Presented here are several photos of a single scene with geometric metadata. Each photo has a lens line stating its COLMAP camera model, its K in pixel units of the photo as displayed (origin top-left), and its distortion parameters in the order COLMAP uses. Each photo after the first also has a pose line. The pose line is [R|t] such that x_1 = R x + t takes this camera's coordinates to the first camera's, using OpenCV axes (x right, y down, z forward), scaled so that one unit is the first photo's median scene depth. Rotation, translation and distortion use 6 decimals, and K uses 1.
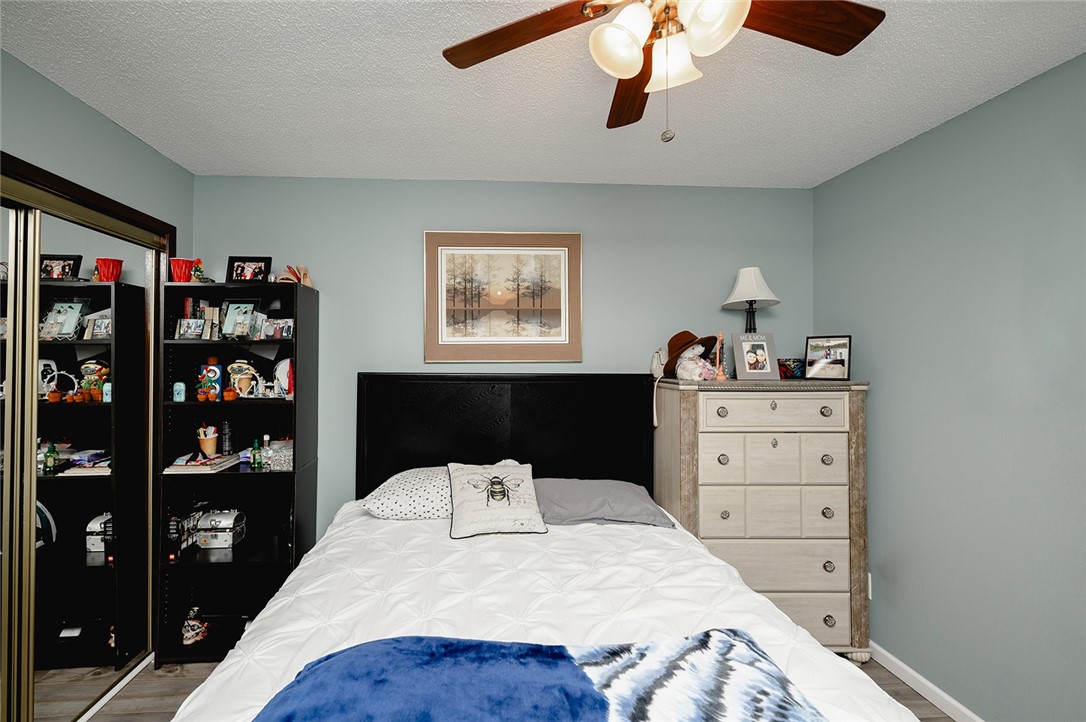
lens RADIAL K [[434.0, 0, 540.9], [0, 434.0, 347.9], [0, 0, 1]] dist [-0.000140, -0.000016]
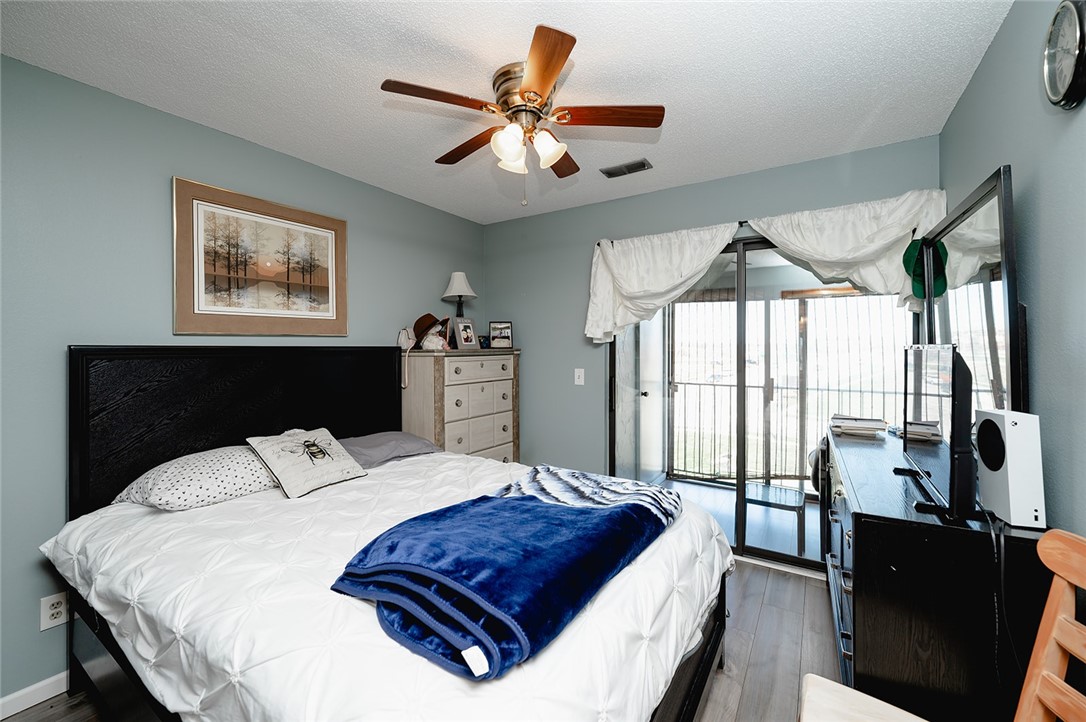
lens RADIAL K [[434.0, 0, 540.9], [0, 434.0, 347.9], [0, 0, 1]] dist [-0.000140, -0.000016]
pose [[0.587247, -0.008037, 0.809368, -0.533060], [-0.009004, 0.999824, 0.016461, 0.040571], [-0.809358, -0.016954, 0.587071, -0.068711]]
